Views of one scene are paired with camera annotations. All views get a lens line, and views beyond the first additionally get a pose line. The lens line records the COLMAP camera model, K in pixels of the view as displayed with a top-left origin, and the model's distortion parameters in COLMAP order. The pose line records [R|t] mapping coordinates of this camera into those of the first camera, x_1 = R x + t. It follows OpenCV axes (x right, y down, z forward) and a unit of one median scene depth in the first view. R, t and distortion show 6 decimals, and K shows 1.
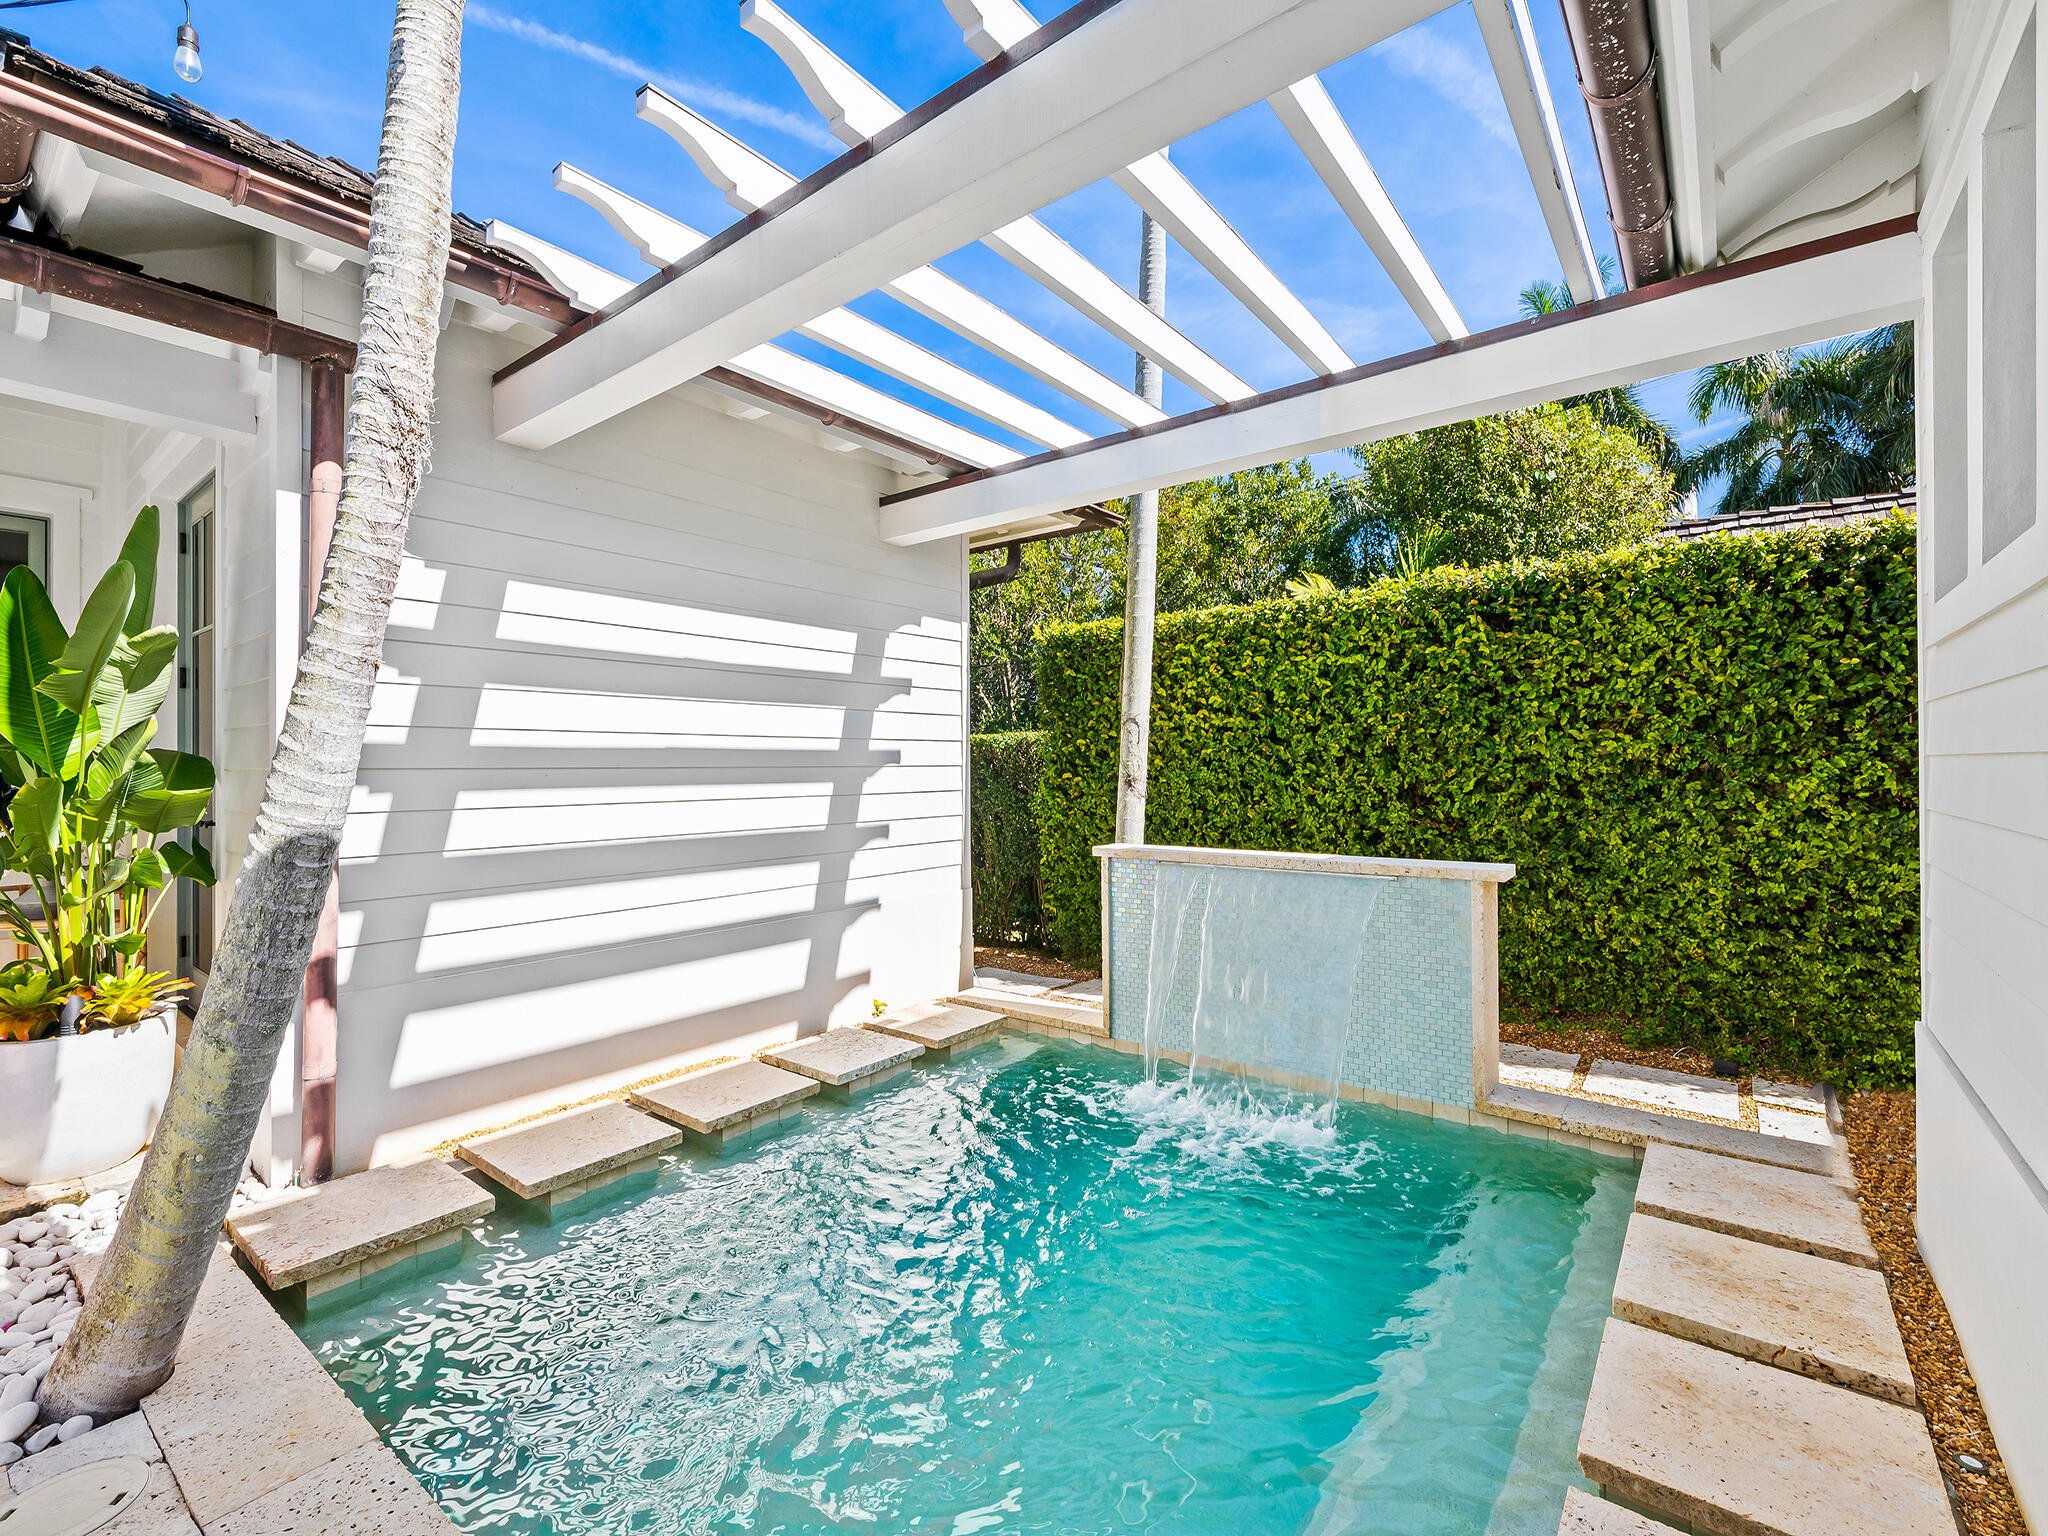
lens RADIAL K [[896.5, 0, 1024.0], [0, 896.5, 768.0], [0, 0, 1]] dist [0.001119, 0.000153]
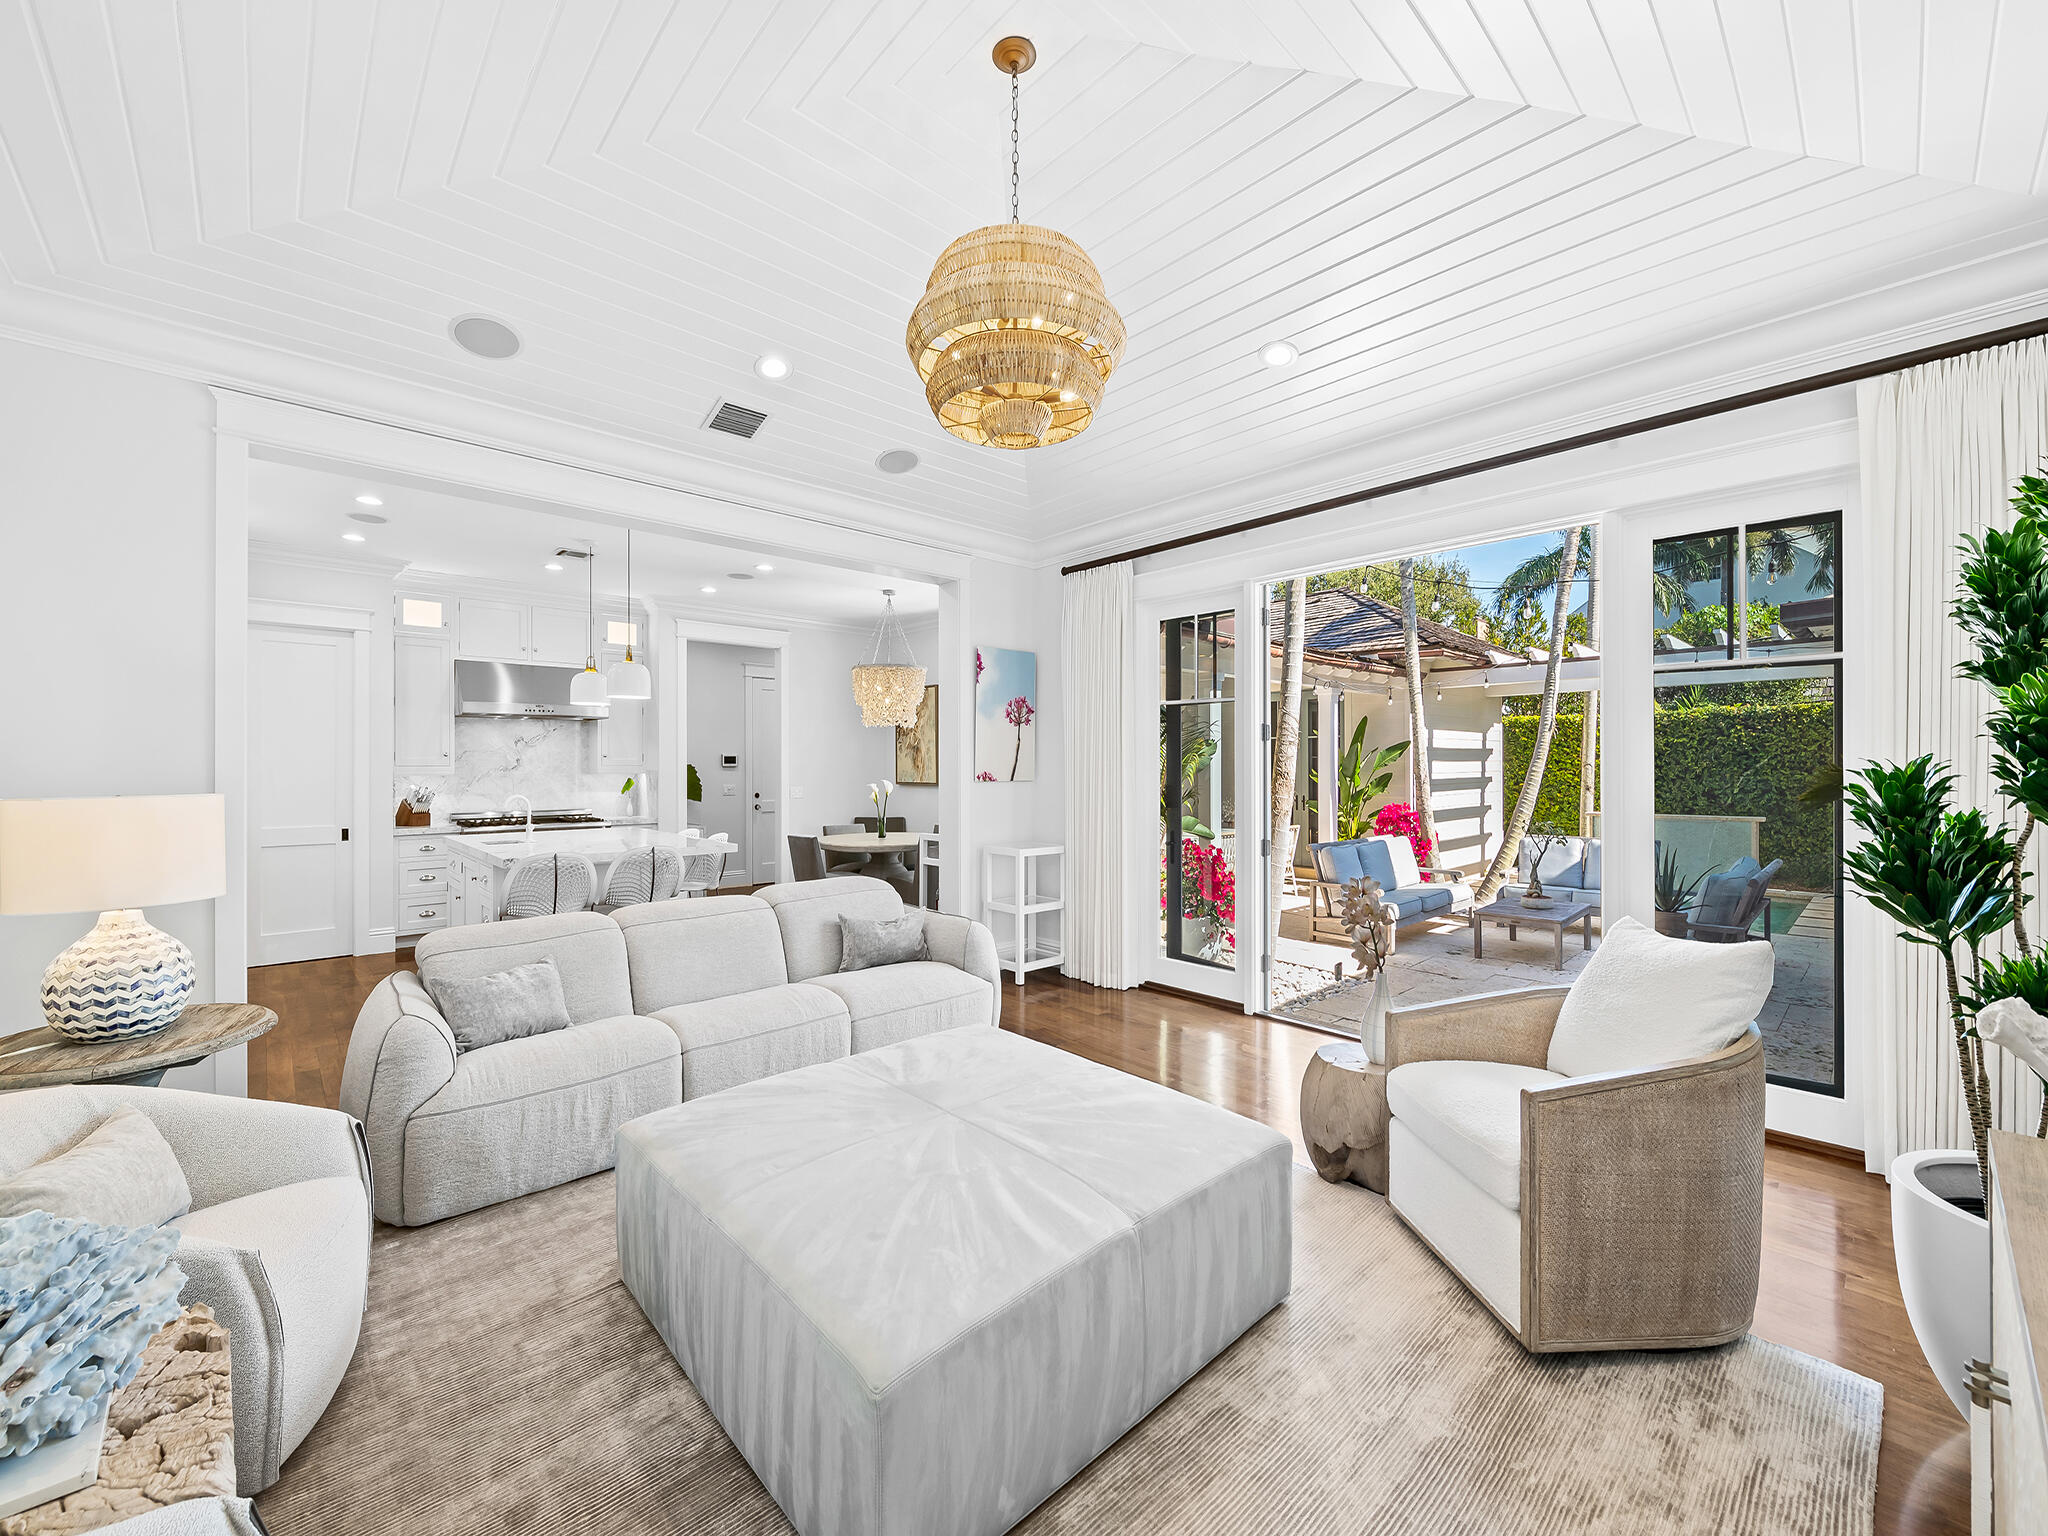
lens RADIAL K [[830.5, 0, 1024.0], [0, 830.5, 768.0], [0, 0, 1]] dist [-0.002160, -0.000258]
pose [[0.988663, -0.000451, -0.150153, -1.236780], [0.001172, 0.999988, 0.004714, -0.062604], [0.150149, -0.004837, 0.988651, -1.759477]]
